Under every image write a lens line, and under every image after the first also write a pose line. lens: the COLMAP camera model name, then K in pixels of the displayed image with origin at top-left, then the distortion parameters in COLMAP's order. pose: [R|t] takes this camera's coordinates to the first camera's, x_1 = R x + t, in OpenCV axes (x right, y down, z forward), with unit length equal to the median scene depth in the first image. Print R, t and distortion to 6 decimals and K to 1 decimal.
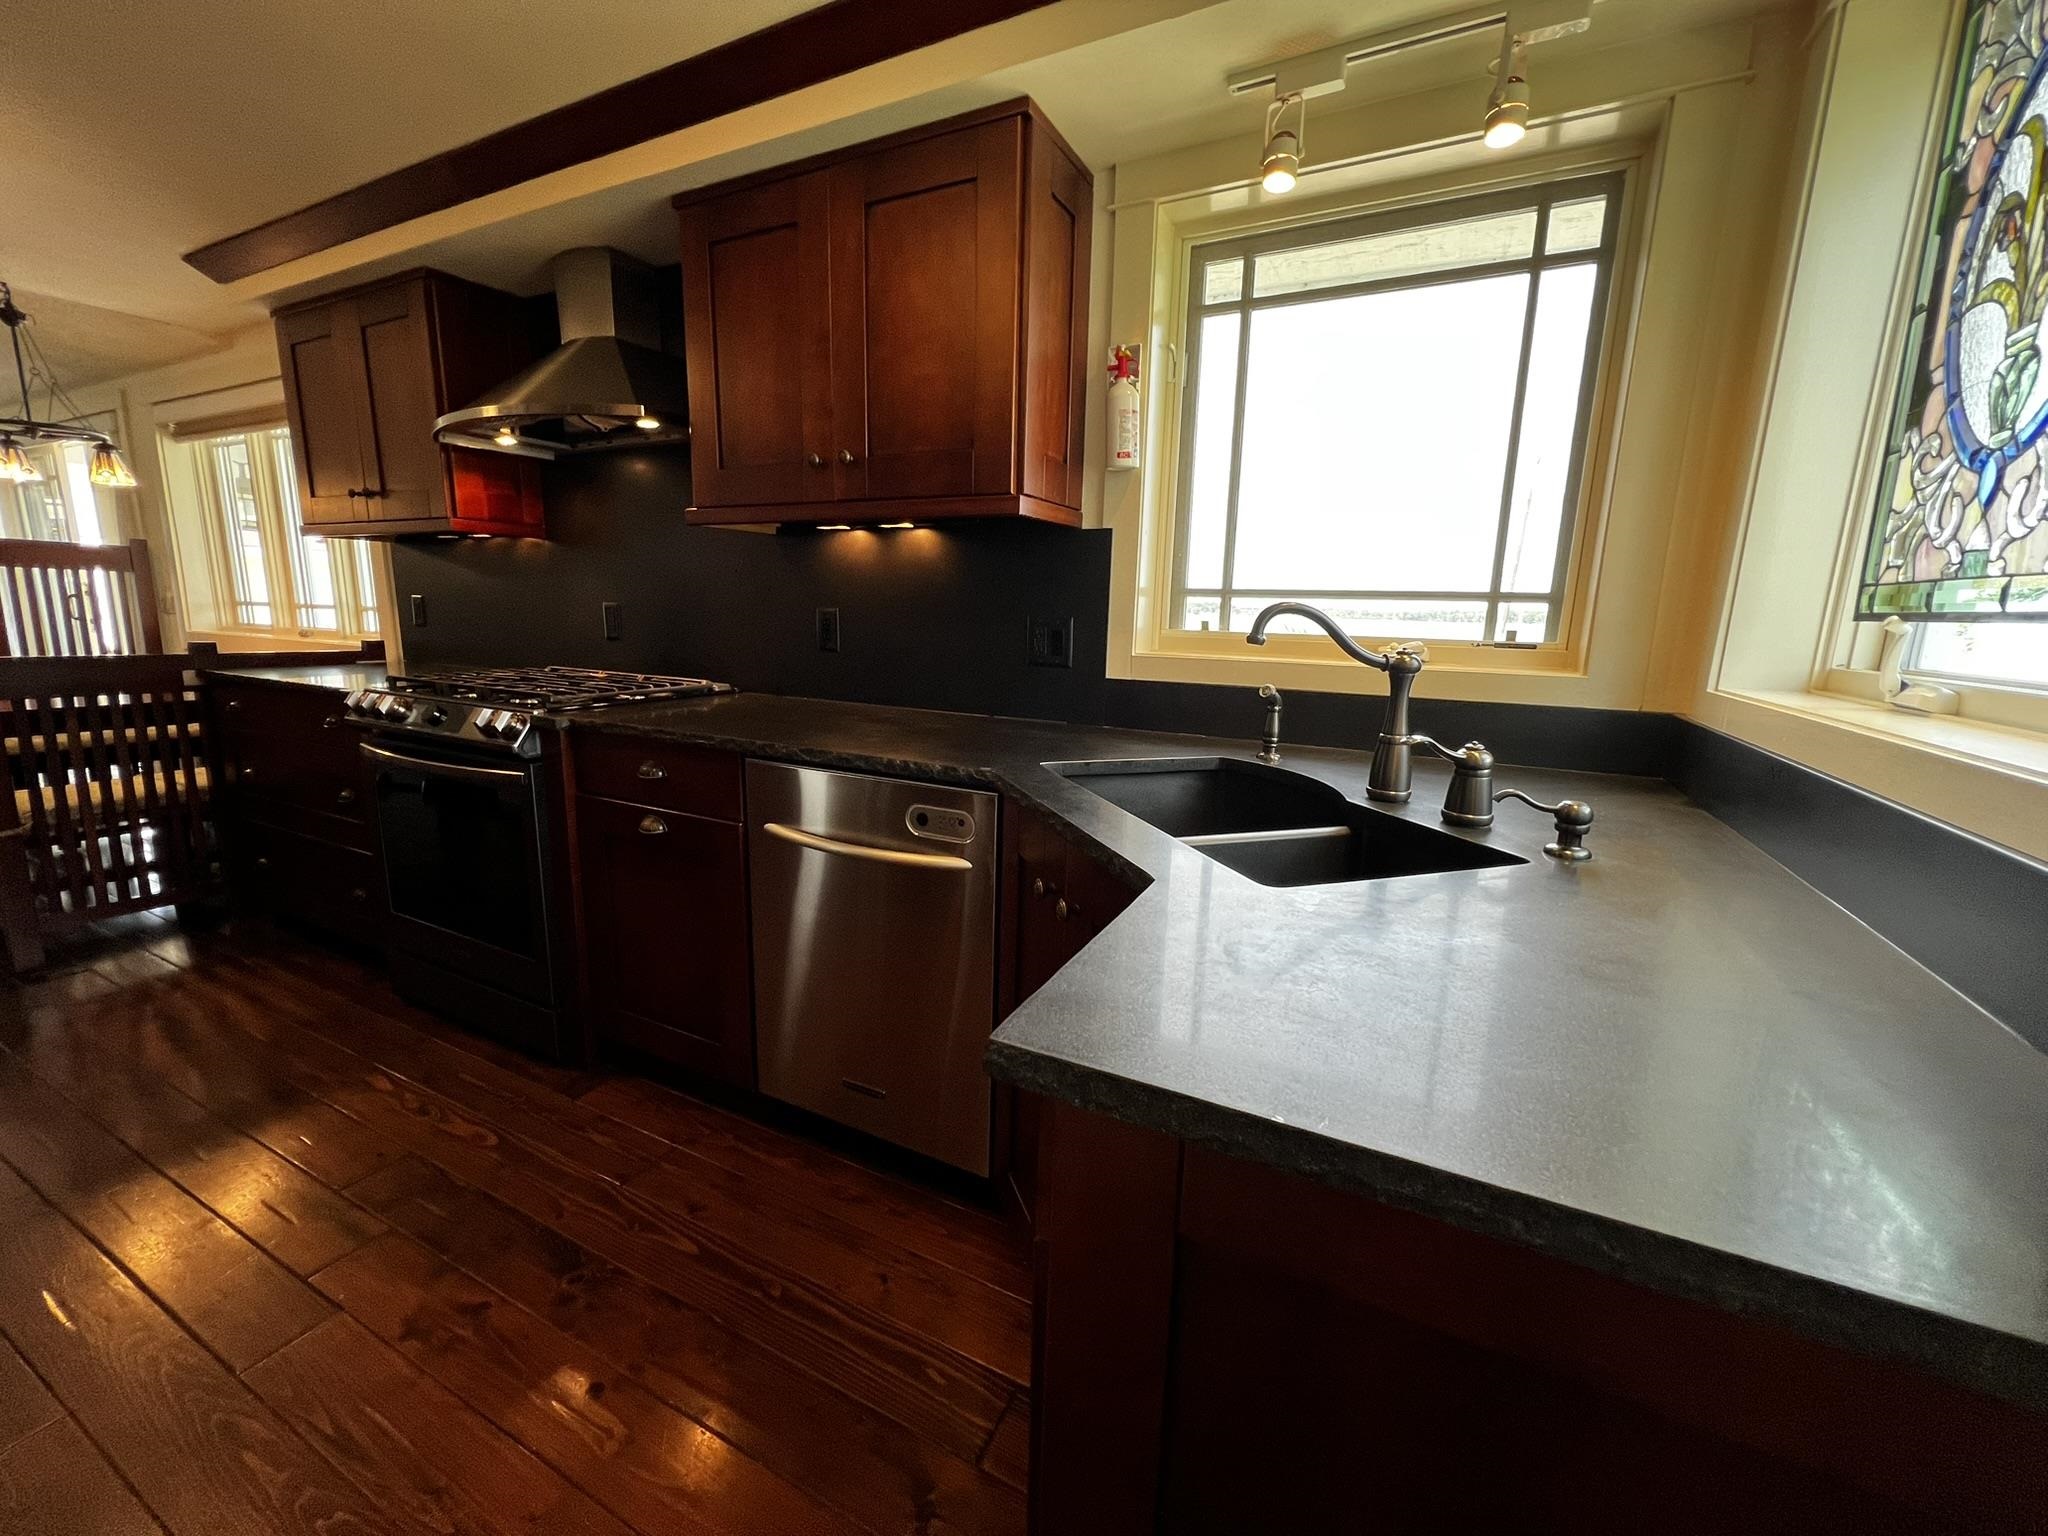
lens RADIAL K [[824.1, 0, 1024.0], [0, 824.1, 768.0], [0, 0, 1]] dist [-0.007008, -0.000575]
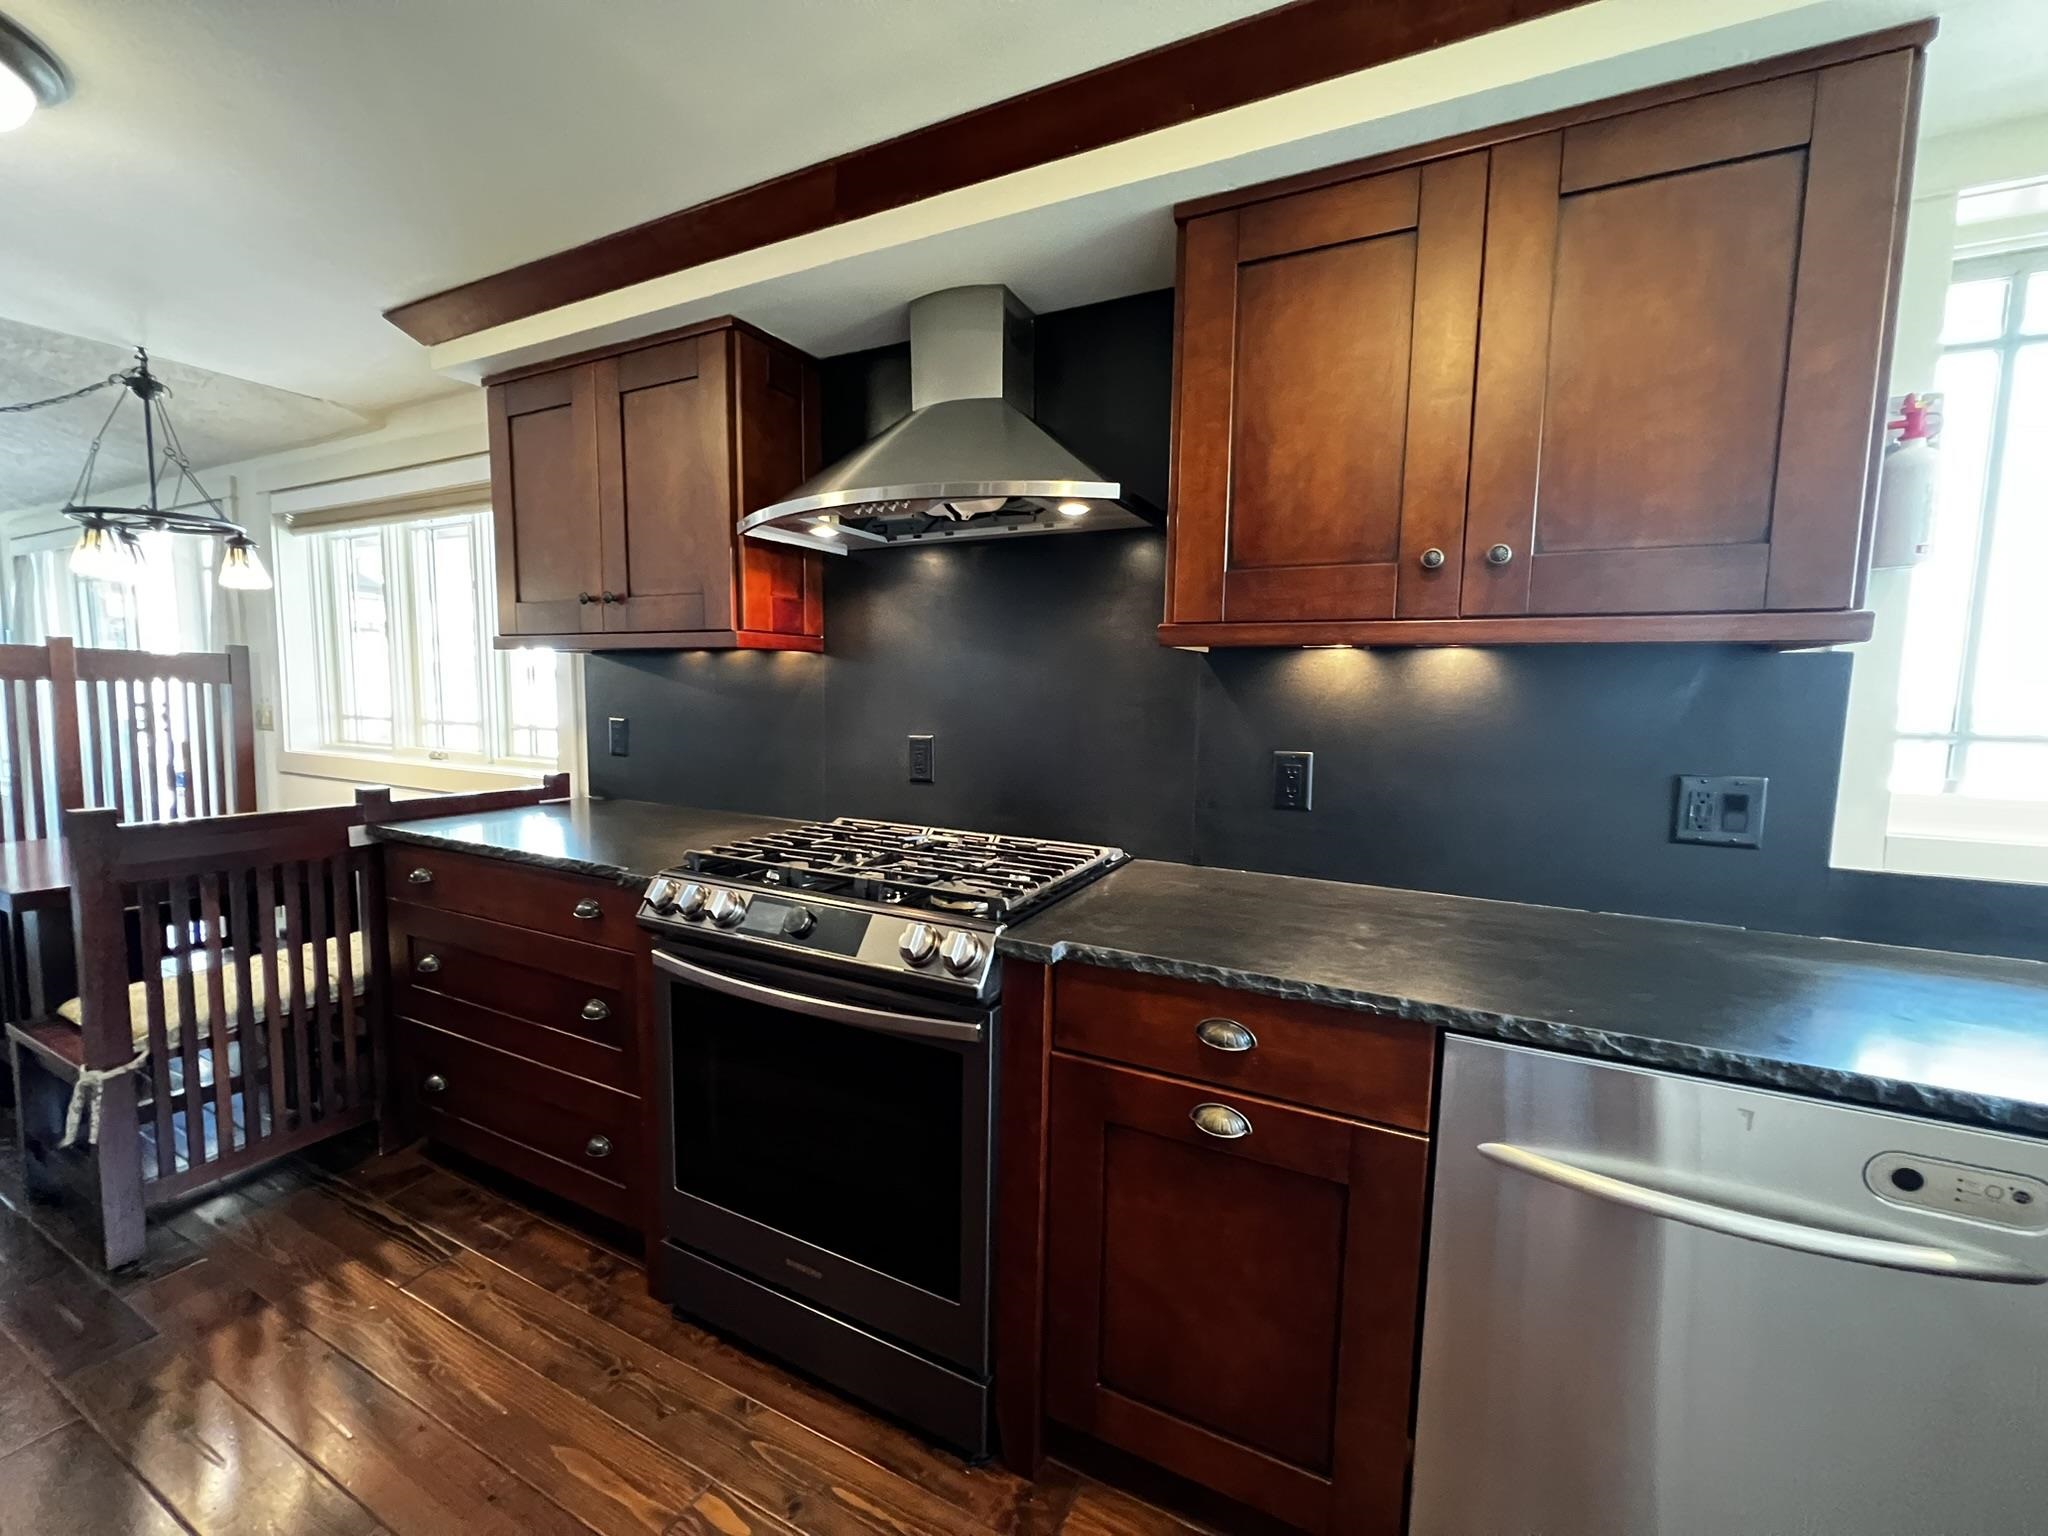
lens RADIAL K [[824.1, 0, 1024.0], [0, 824.1, 768.0], [0, 0, 1]] dist [-0.007008, -0.000575]
pose [[0.999932, -0.009309, 0.007069, -0.411158], [0.009935, 0.995487, -0.094373, -0.096741], [-0.006158, 0.094437, 0.995512, 0.234208]]
